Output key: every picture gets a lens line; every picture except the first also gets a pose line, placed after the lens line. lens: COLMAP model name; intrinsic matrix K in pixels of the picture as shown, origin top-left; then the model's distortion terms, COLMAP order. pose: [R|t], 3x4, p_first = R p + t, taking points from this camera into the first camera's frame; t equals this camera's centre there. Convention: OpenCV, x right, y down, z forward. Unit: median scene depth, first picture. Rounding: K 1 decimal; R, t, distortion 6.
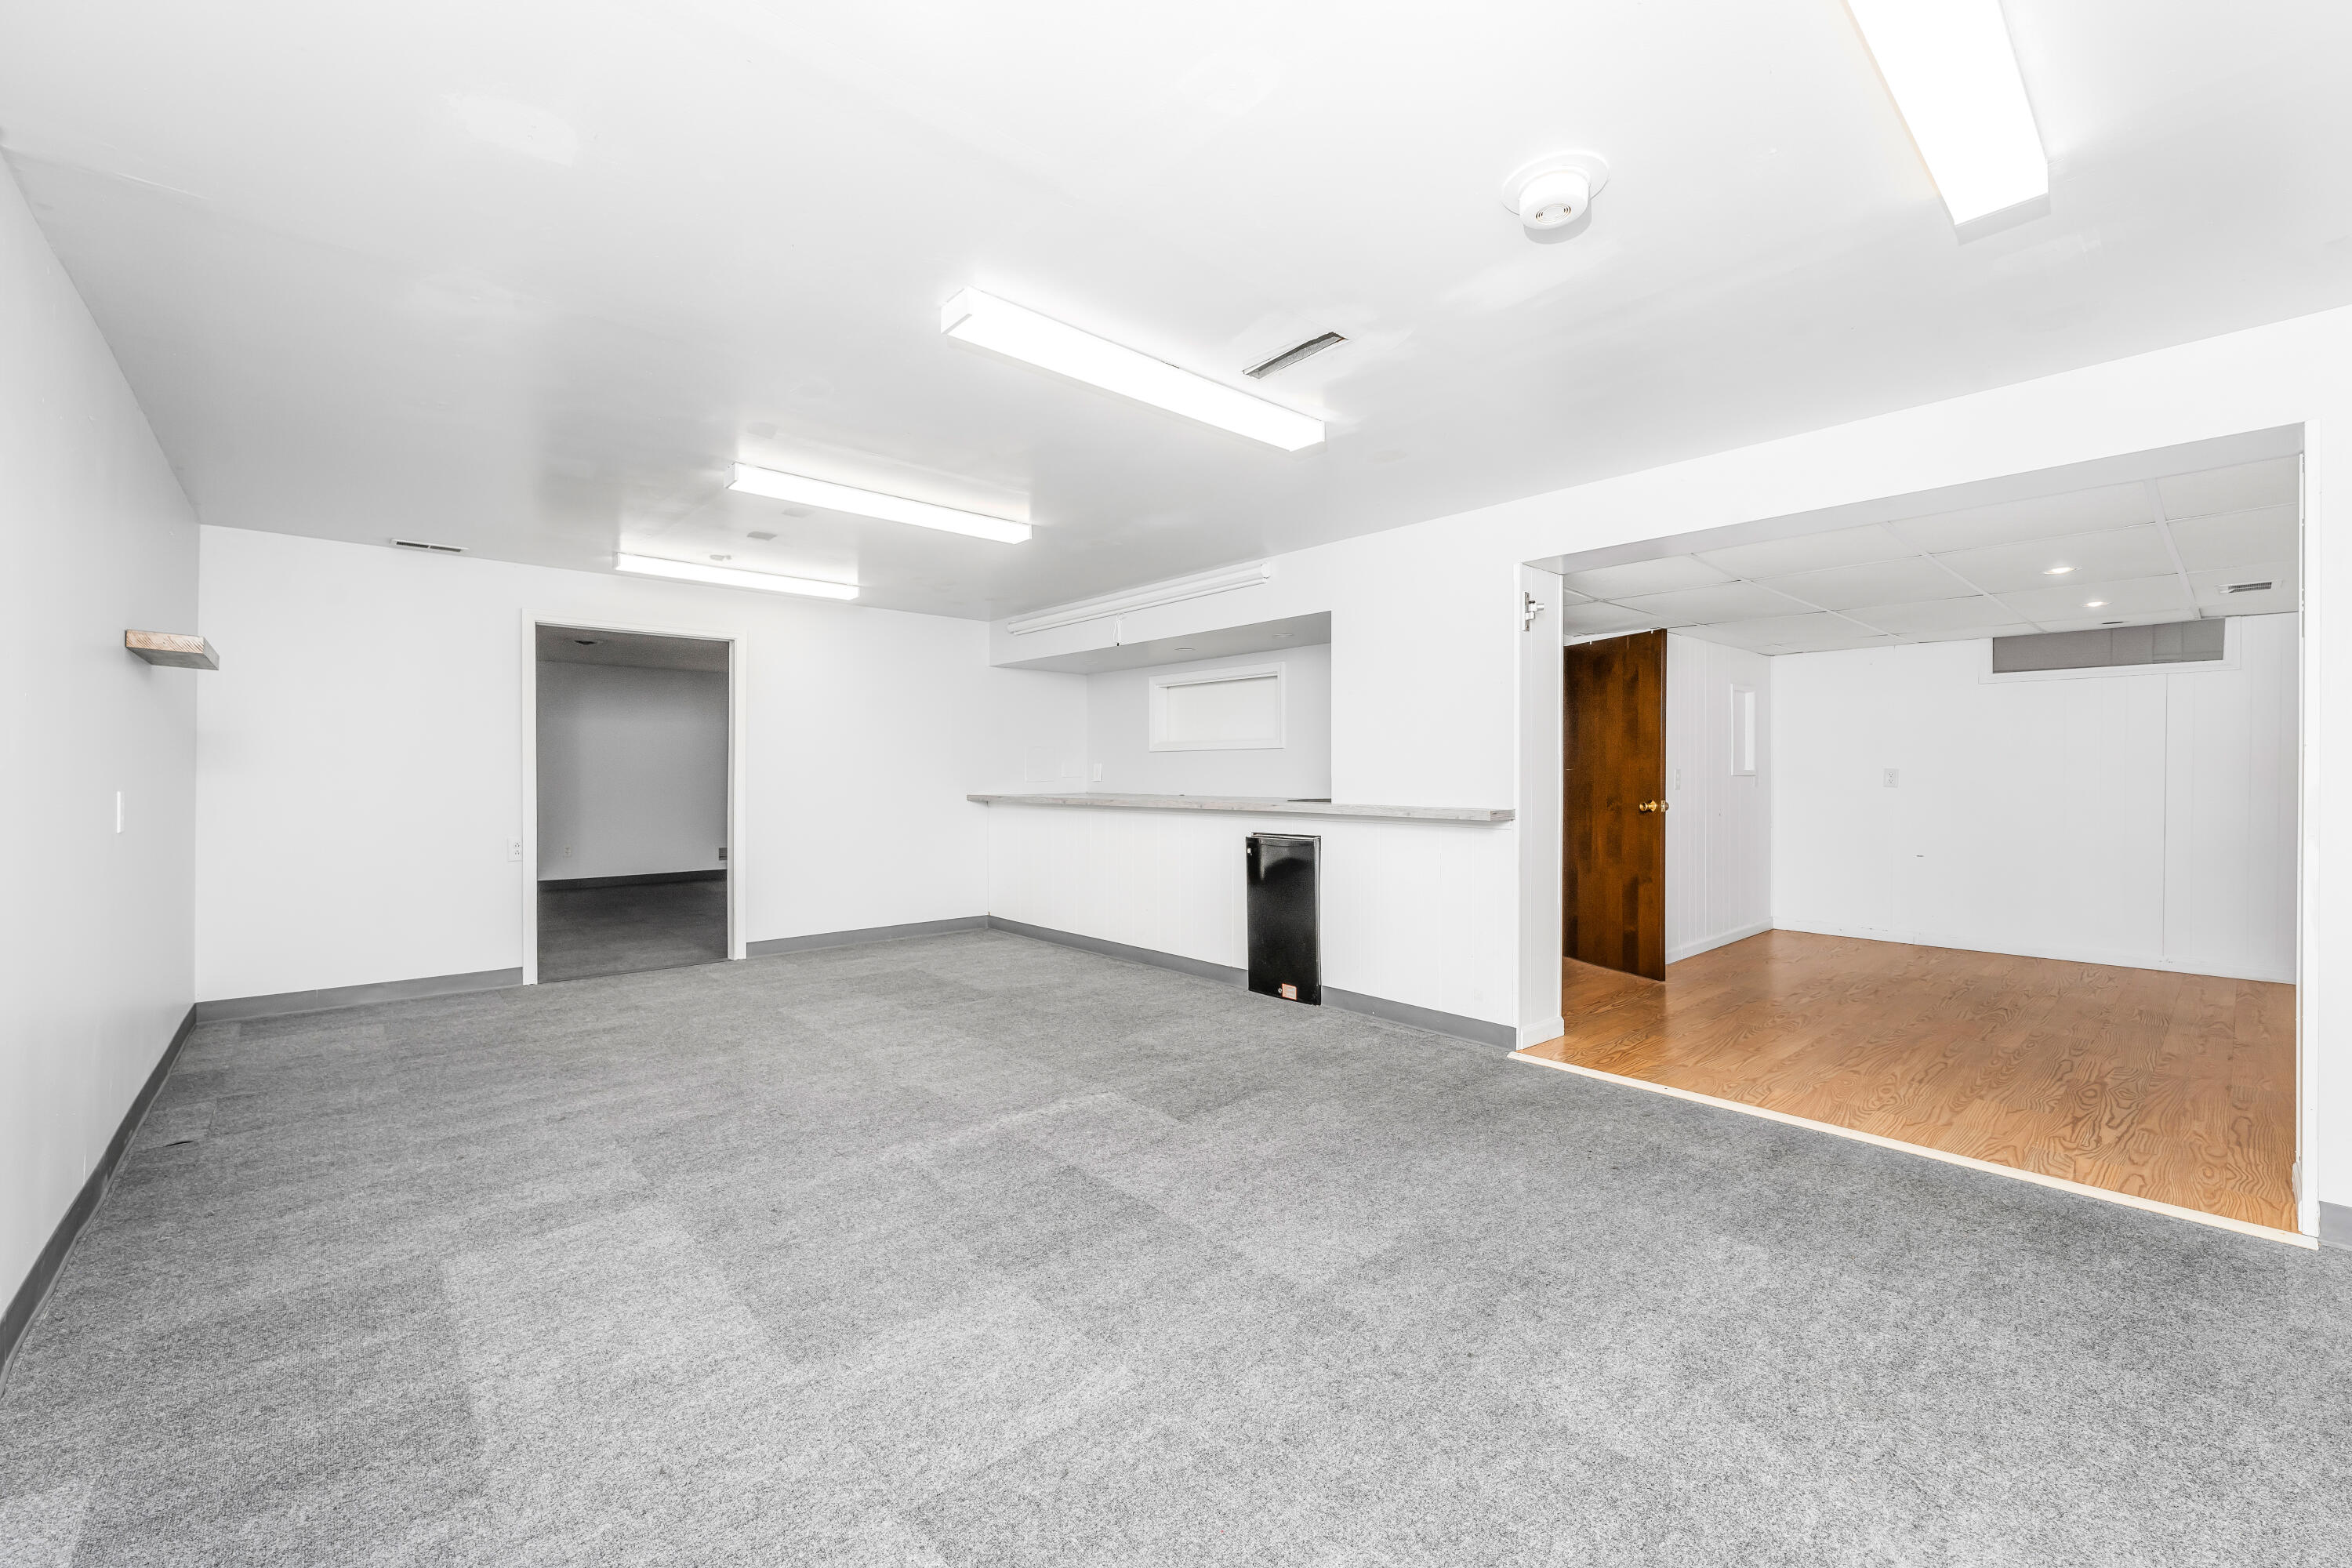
lens RADIAL K [[948.5, 0, 1166.6], [0, 948.5, 778.6], [0, 0, 1]] dist [0.002191, 0.000089]
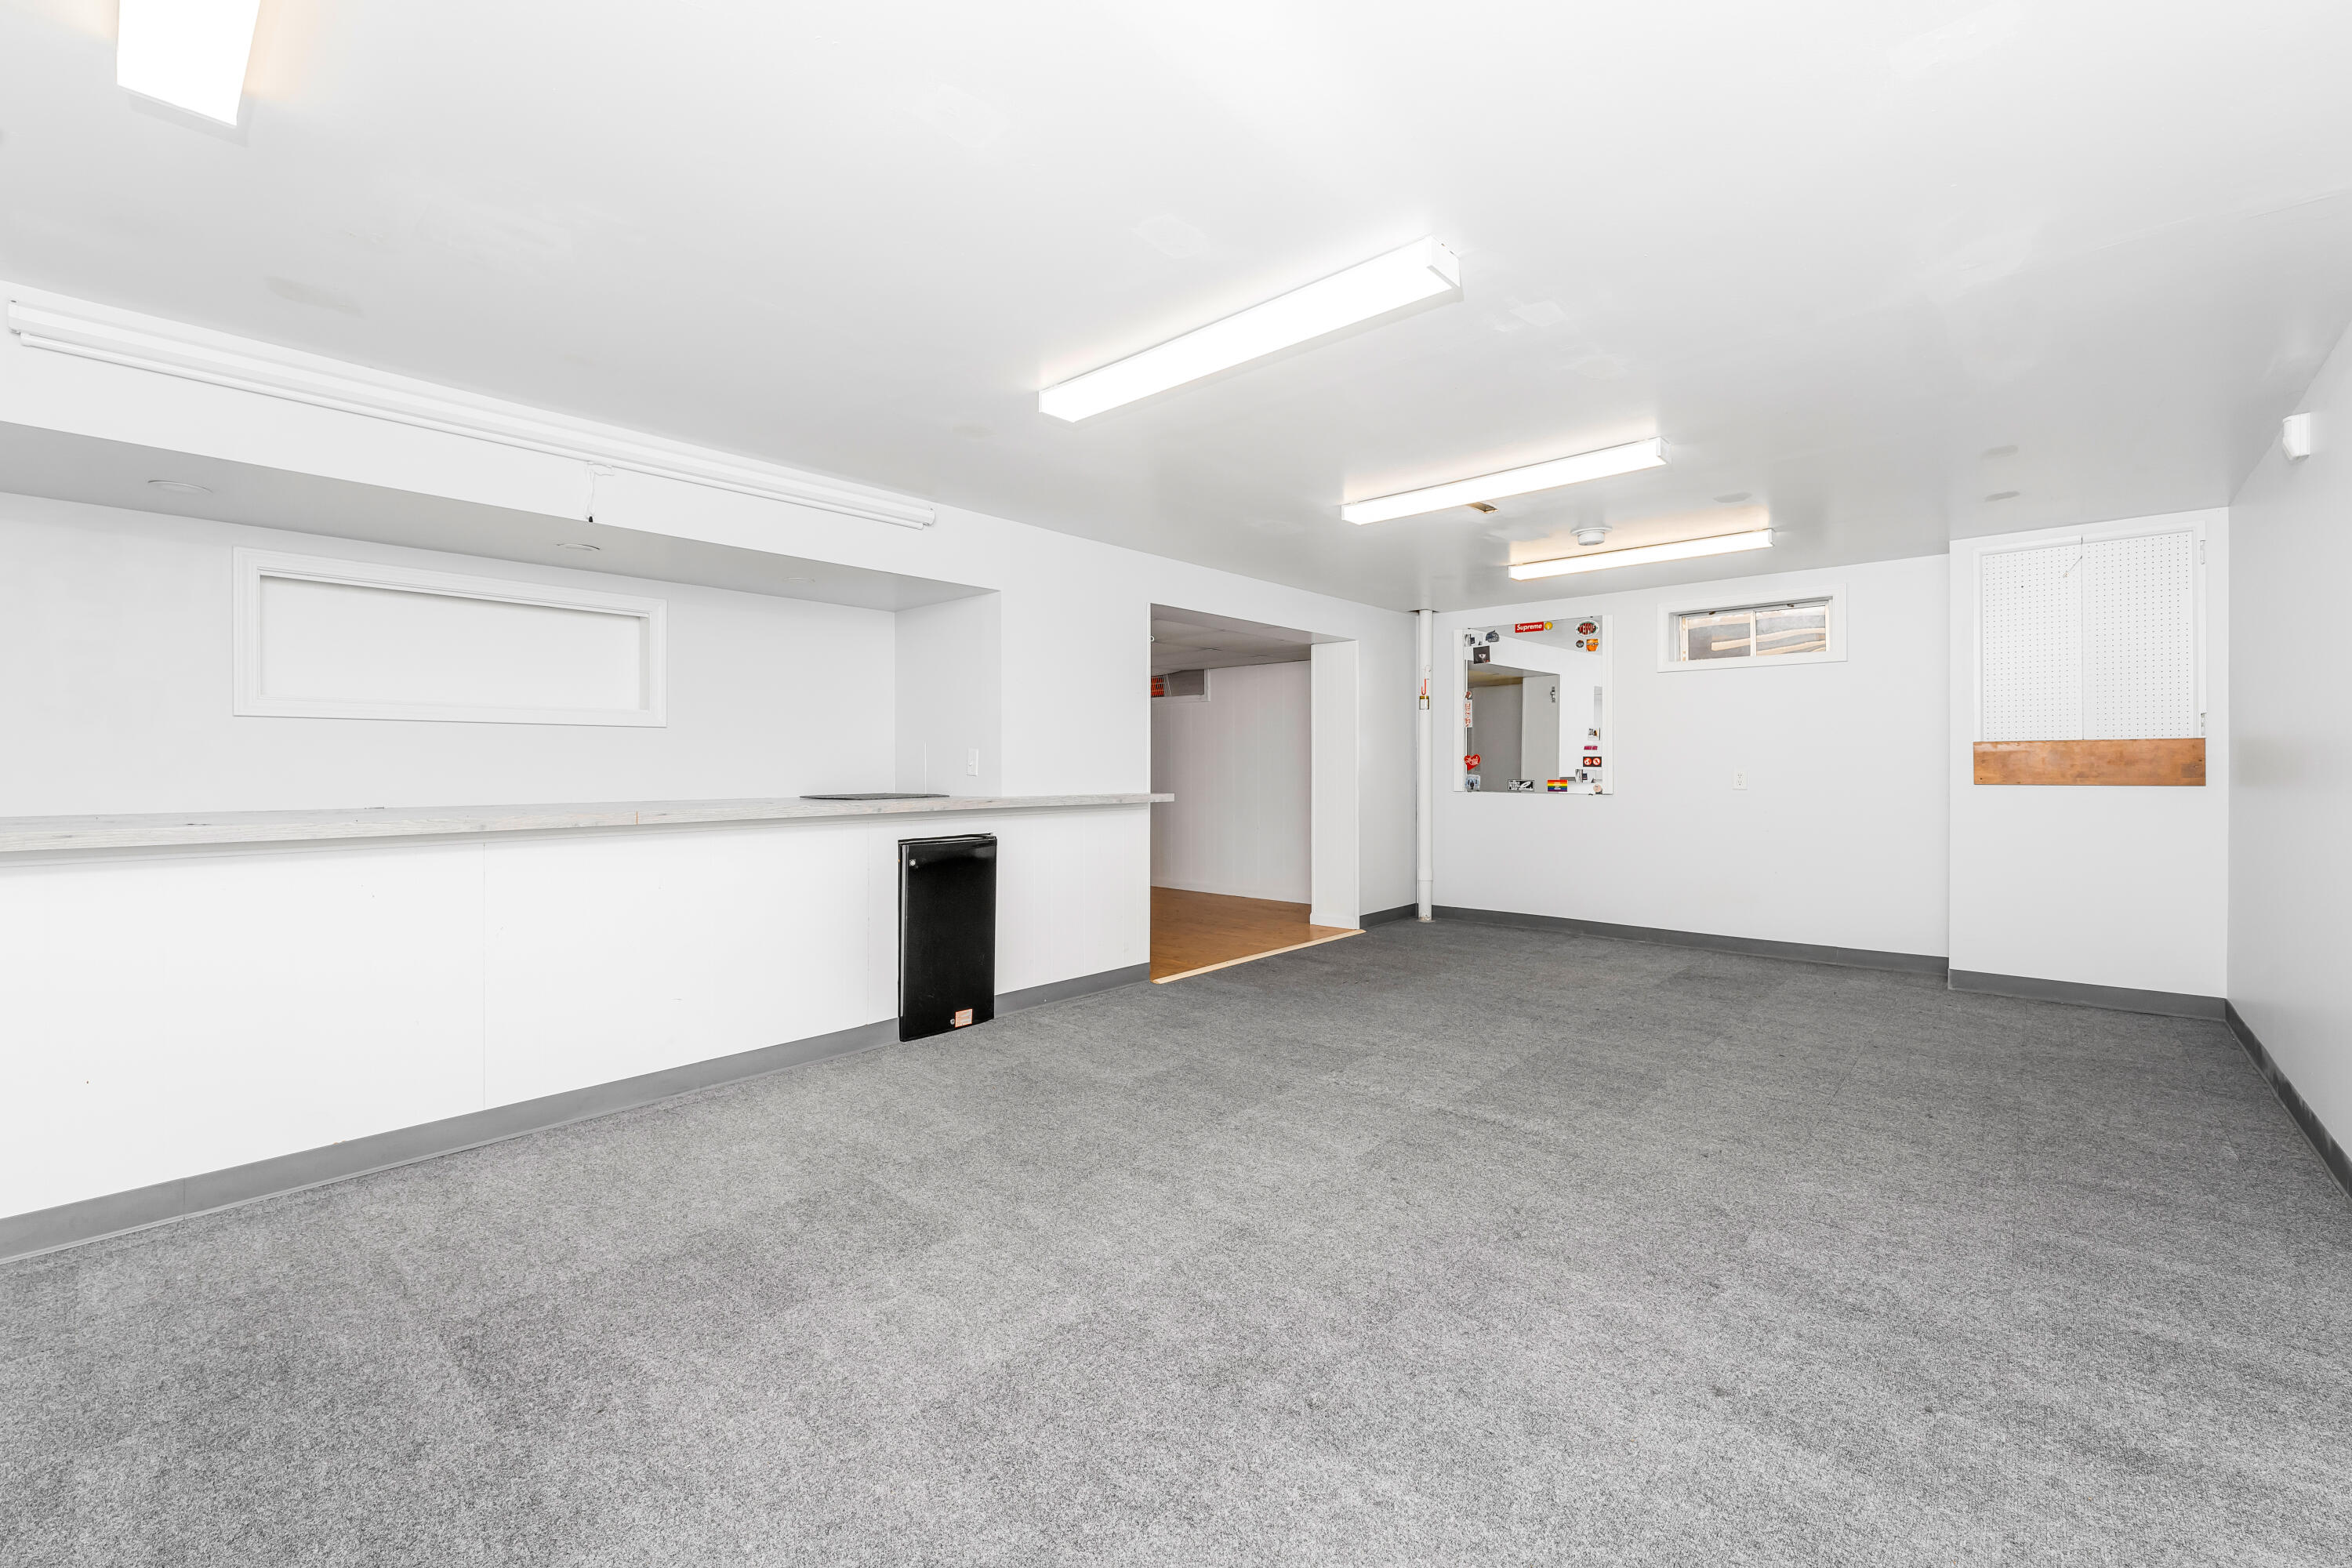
lens RADIAL K [[948.5, 0, 1166.6], [0, 948.5, 778.6], [0, 0, 1]] dist [0.002191, 0.000089]
pose [[-0.112085, -0.005856, 0.993681, -0.781506], [0.005563, 0.999963, 0.006520, 0.001203], [-0.993683, 0.006258, -0.112048, 0.948168]]
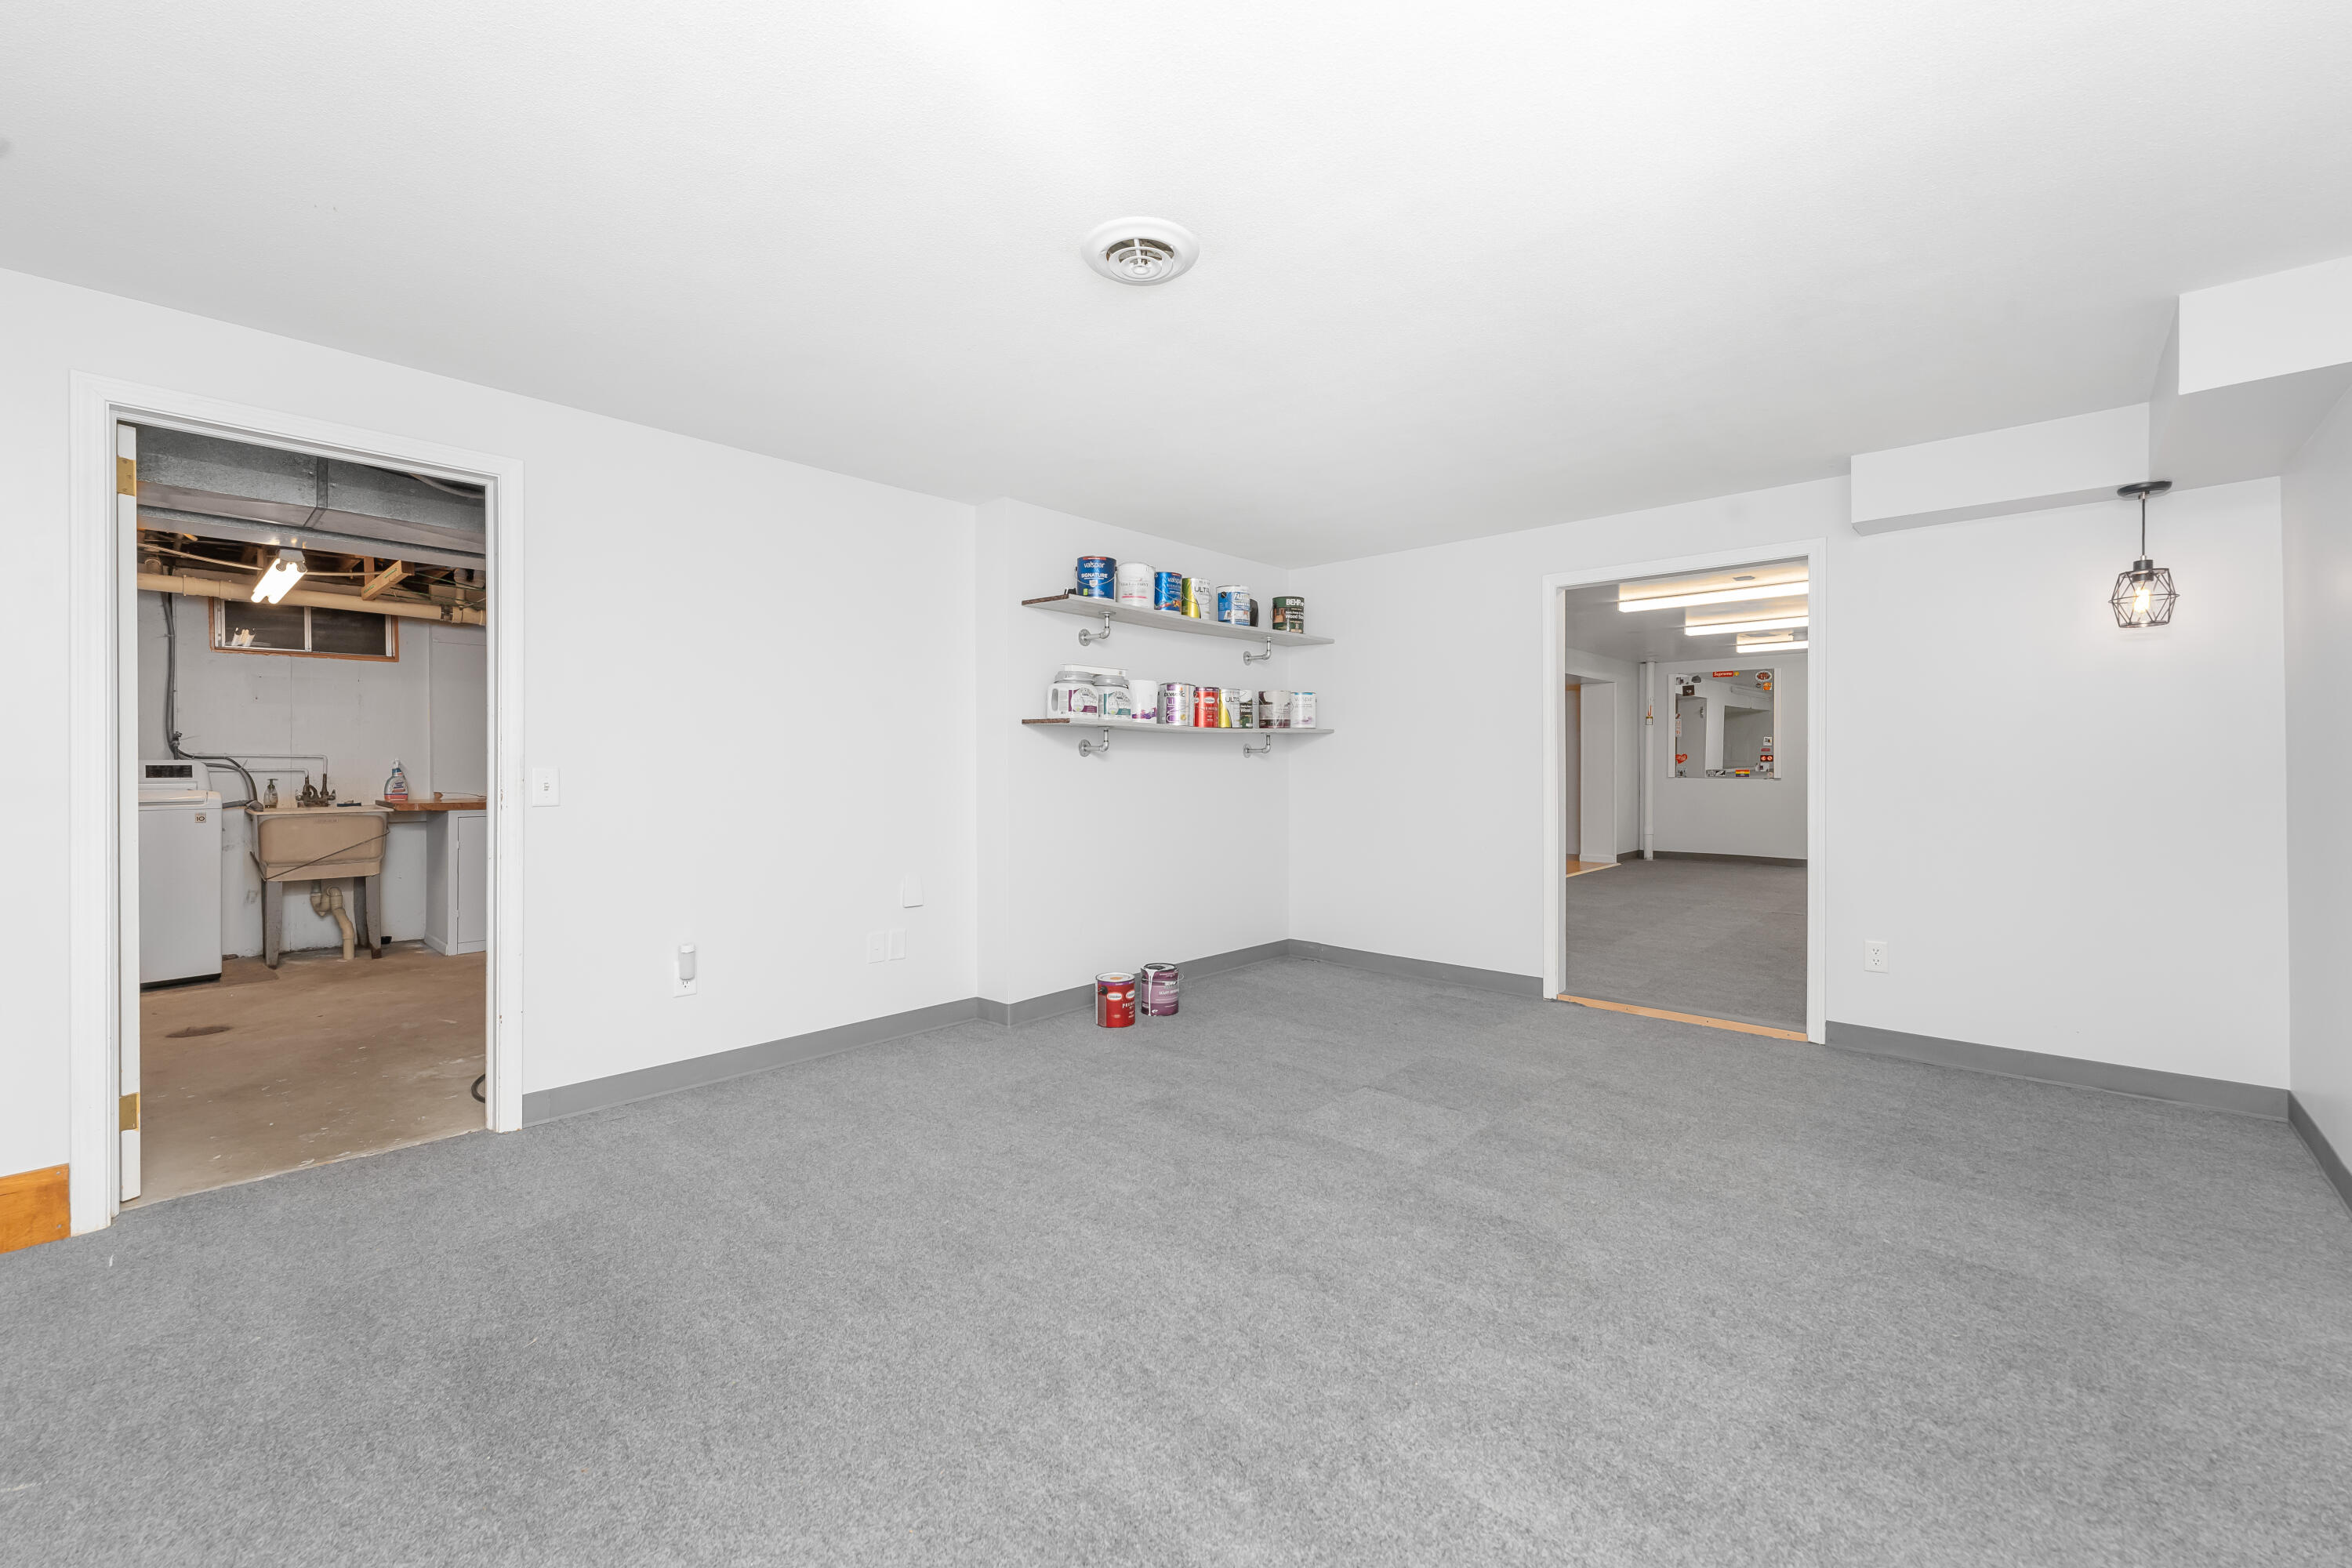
lens RADIAL K [[948.5, 0, 1166.6], [0, 948.5, 778.6], [0, 0, 1]] dist [0.002191, 0.000089]
pose [[-0.114382, -0.010308, 0.993383, -0.811524], [0.005273, 0.999926, 0.010983, 0.001334], [-0.993423, 0.006494, -0.114319, 0.983340]]
